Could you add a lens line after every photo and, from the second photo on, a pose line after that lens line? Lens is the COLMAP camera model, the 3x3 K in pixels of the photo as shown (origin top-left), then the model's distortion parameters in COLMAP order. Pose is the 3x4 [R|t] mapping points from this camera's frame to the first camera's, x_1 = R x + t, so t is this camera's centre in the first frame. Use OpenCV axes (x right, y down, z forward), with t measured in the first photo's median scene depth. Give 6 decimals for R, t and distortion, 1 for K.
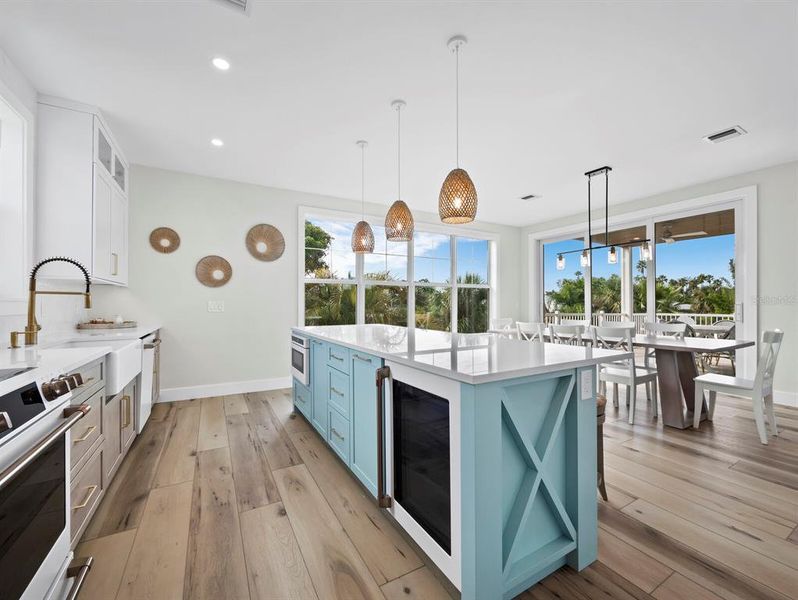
lens RADIAL K [[329.5, 0, 406.8], [0, 329.5, 295.4], [0, 0, 1]] dist [-0.000079, -0.000122]
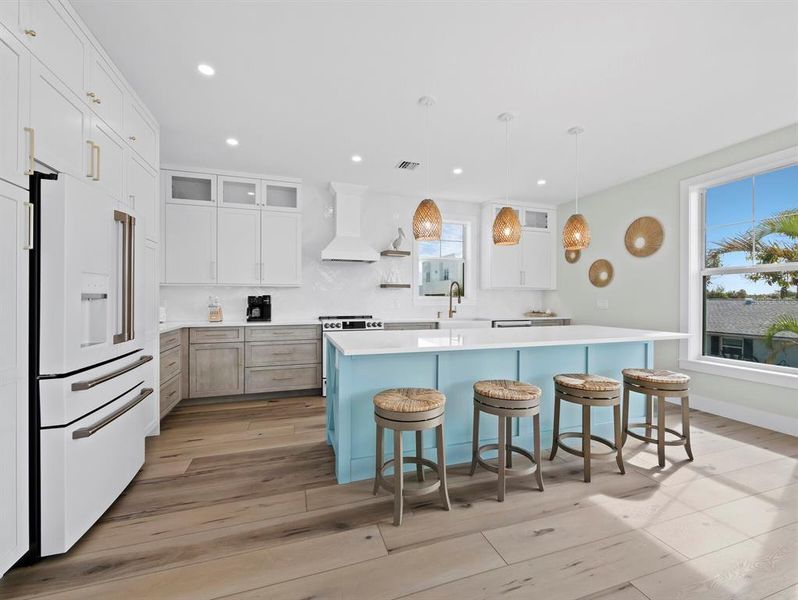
lens RADIAL K [[336.1, 0, 399.0], [0, 336.1, 300.0], [0, 0, 1]] dist [-0.007242, 0.000025]
pose [[-0.226237, -0.001065, -0.974072, 1.045831], [0.019958, 0.999784, -0.005729, 0.016924], [0.973868, -0.020737, -0.226167, 0.867135]]
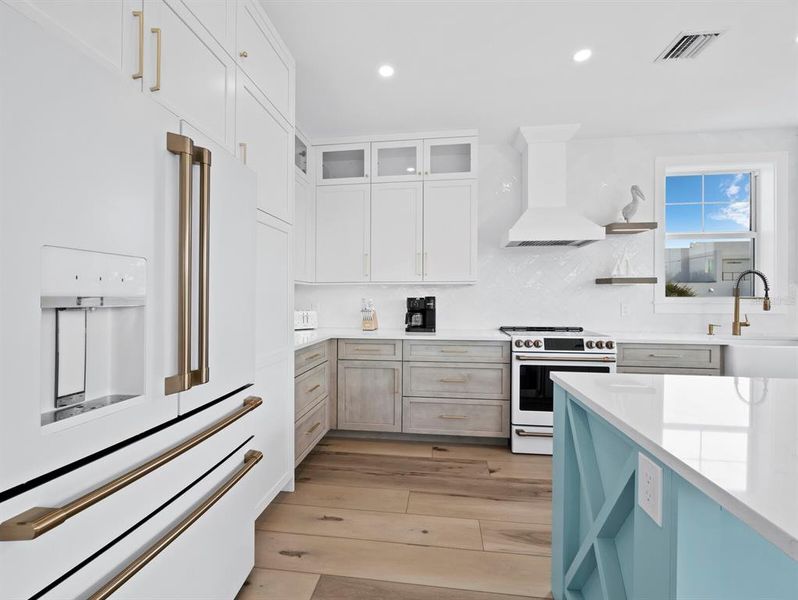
lens RADIAL K [[332.9, 0, 401.1], [0, 332.9, 299.5], [0, 0, 1]] dist [-0.001315, -0.000050]
pose [[-0.619537, -0.004153, -0.784956, 0.625697], [0.013544, 0.999781, -0.015979, 0.000940], [0.784851, -0.020531, -0.619345, 0.546484]]
